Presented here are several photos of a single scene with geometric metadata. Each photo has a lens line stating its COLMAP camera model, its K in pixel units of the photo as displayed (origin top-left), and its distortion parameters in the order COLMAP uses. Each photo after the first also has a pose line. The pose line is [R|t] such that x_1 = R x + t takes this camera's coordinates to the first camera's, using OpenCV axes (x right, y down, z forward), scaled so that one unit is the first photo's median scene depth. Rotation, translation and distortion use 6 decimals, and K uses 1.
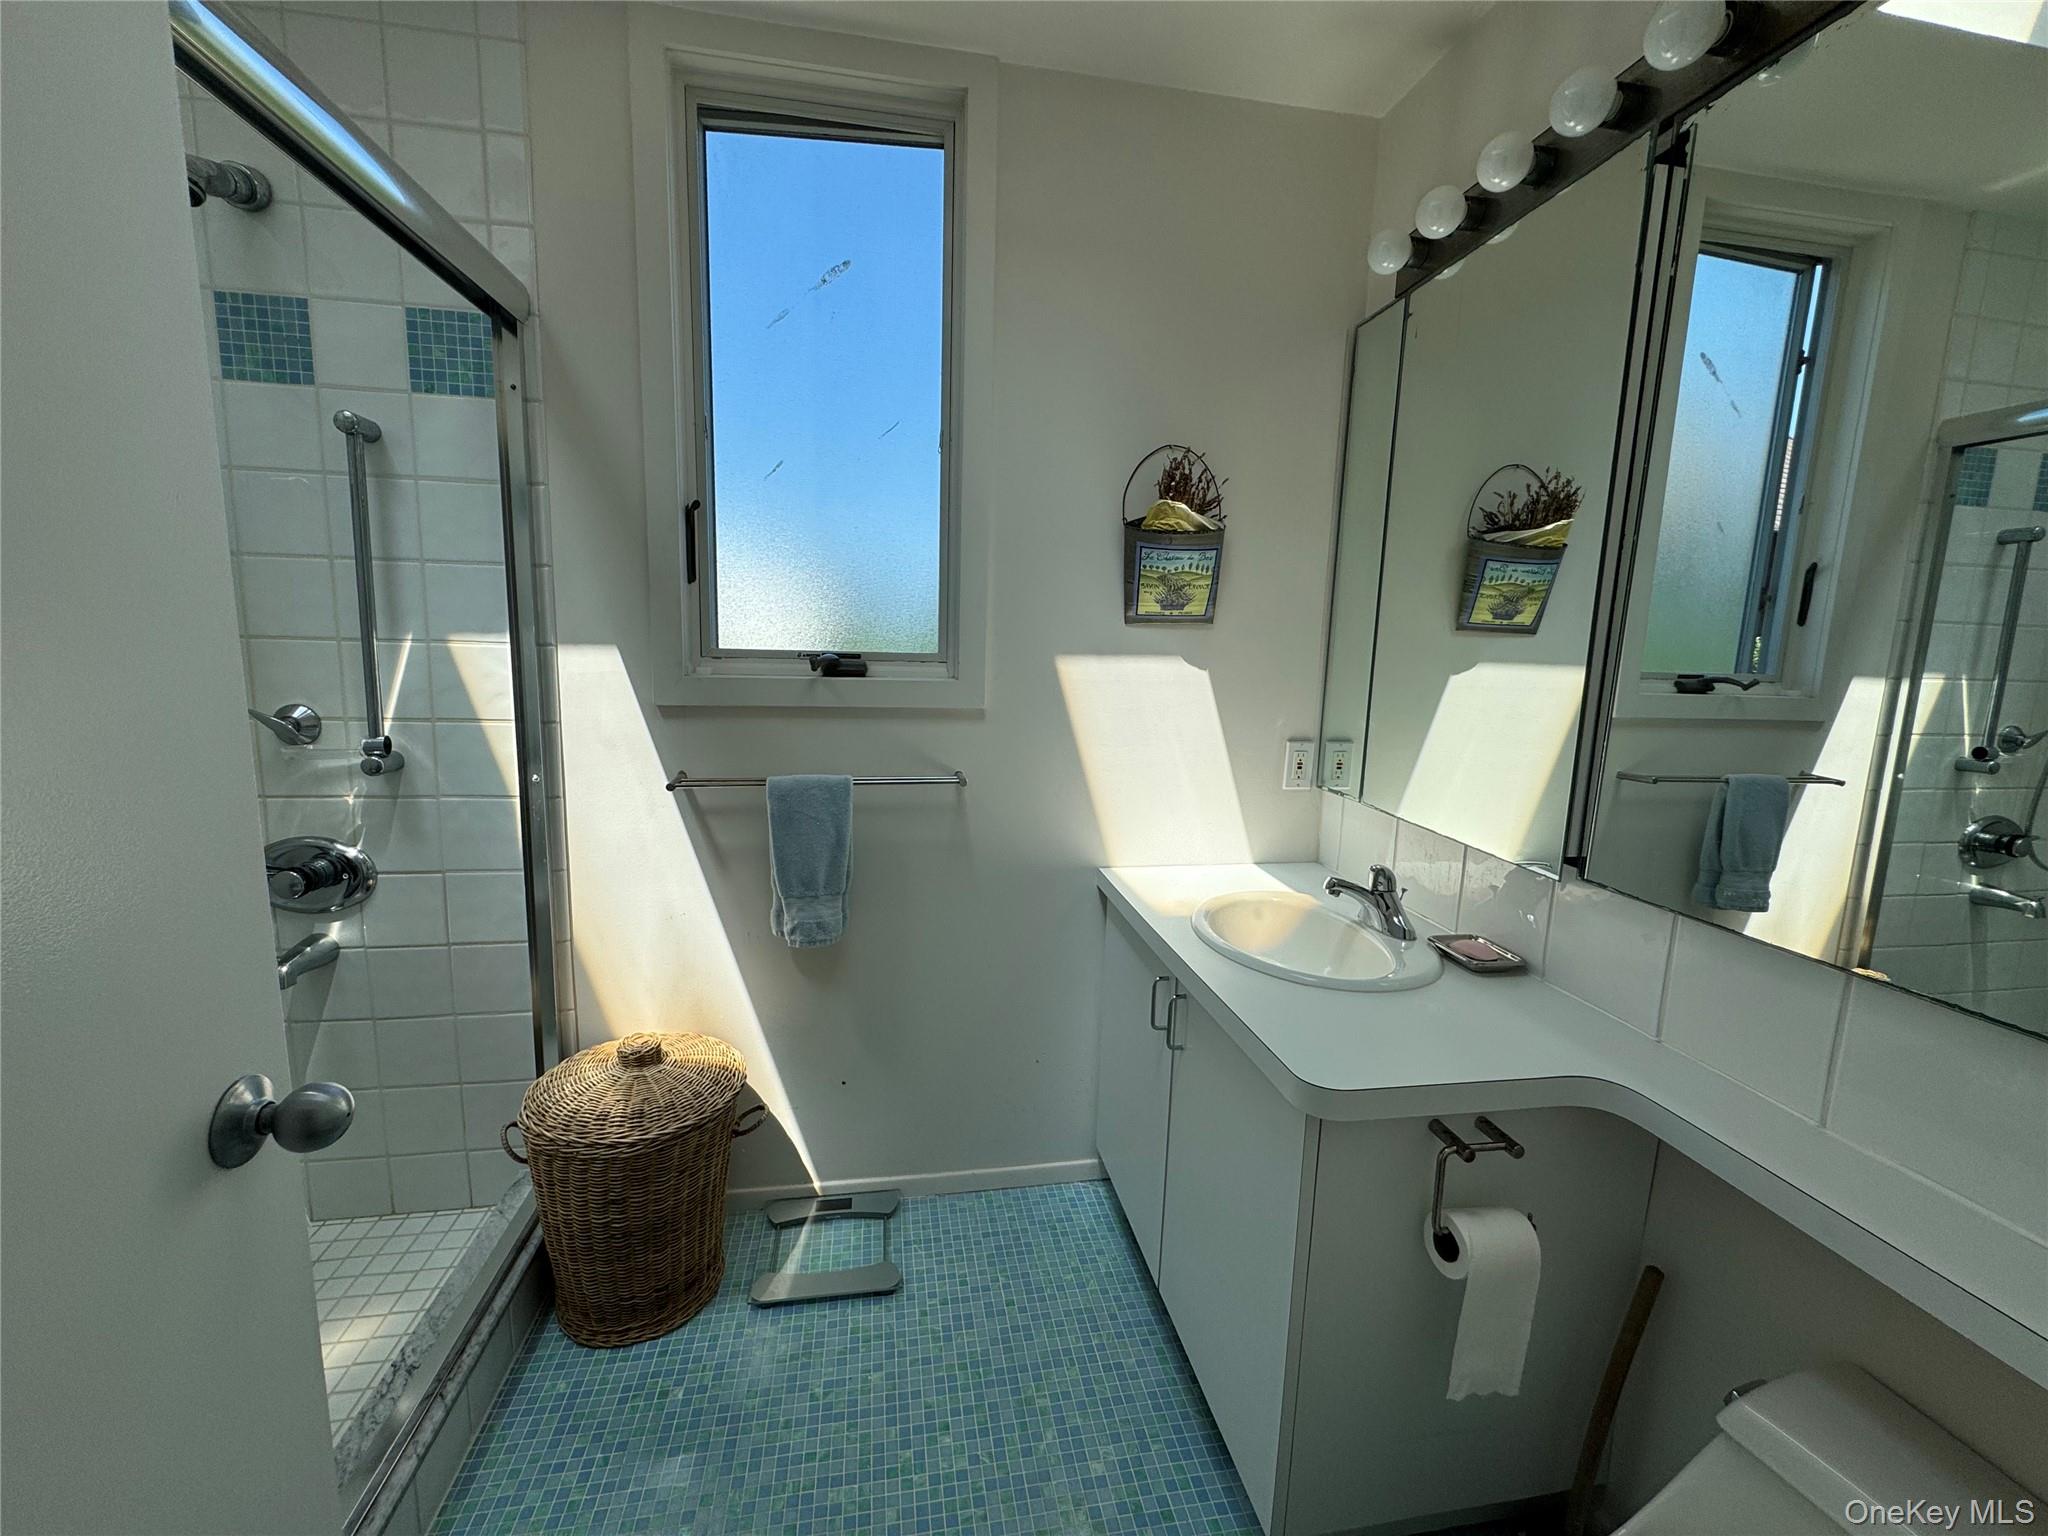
lens RADIAL K [[818.9, 0, 1020.8], [0, 818.9, 762.8], [0, 0, 1]] dist [-0.002564, 0.000225]
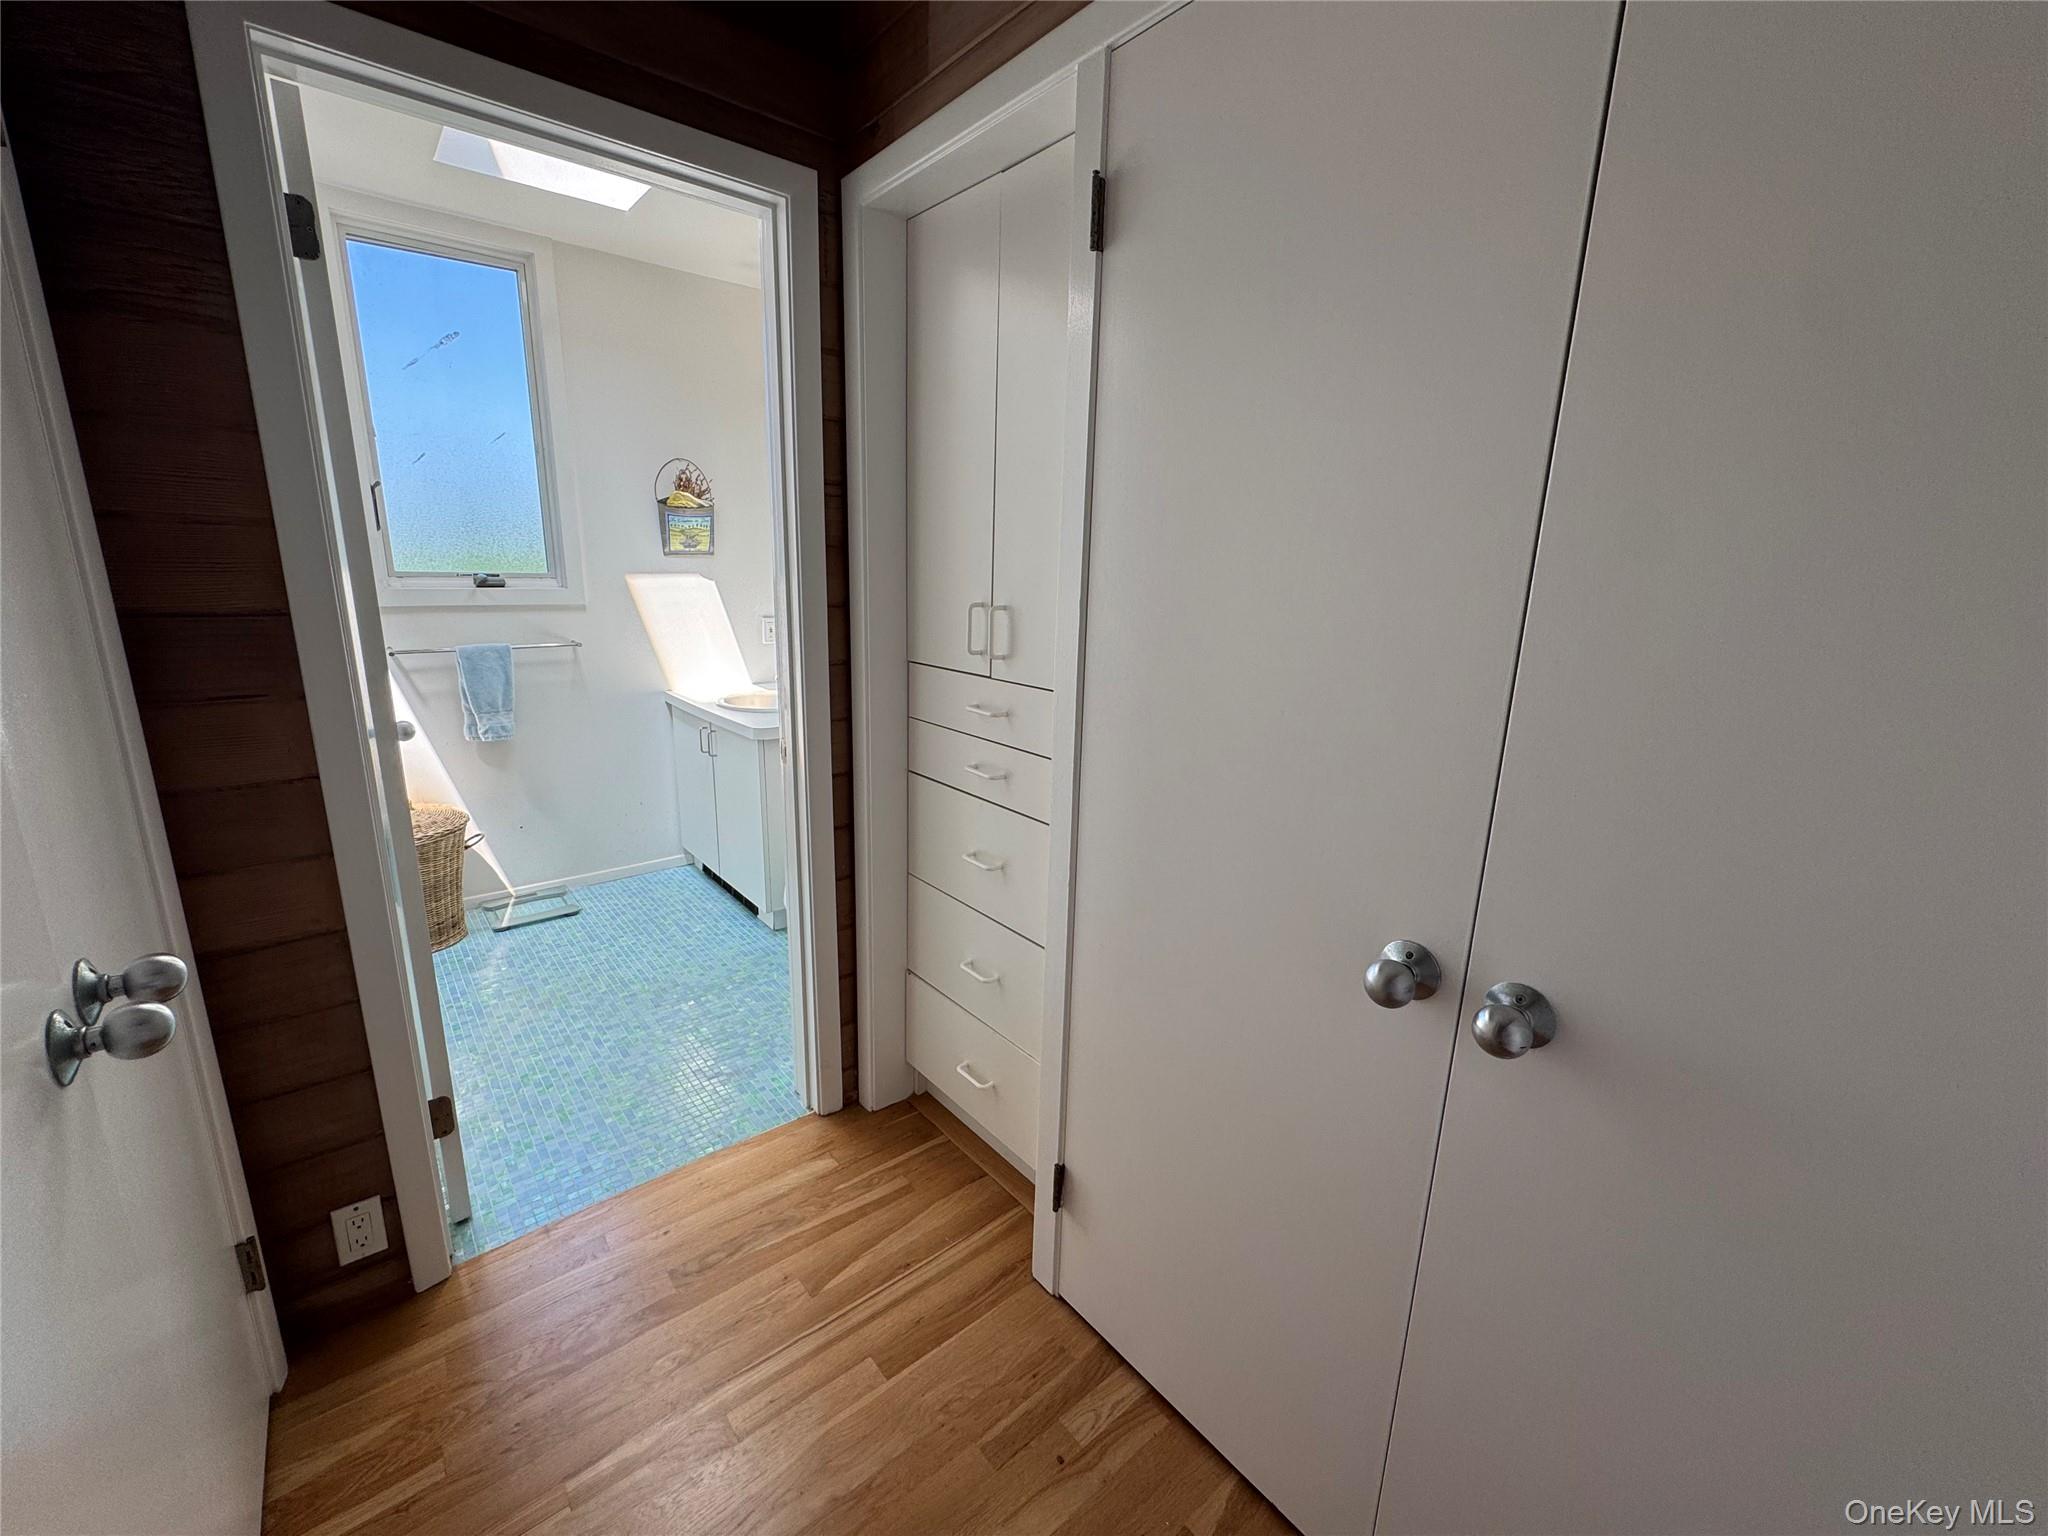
lens RADIAL K [[818.9, 0, 1020.8], [0, 818.9, 762.8], [0, 0, 1]] dist [-0.002564, 0.000225]
pose [[0.864663, -0.122258, 0.487248, -0.136887], [0.070171, 0.989819, 0.123836, 0.123702], [-0.497427, -0.072886, 0.864439, -1.057879]]
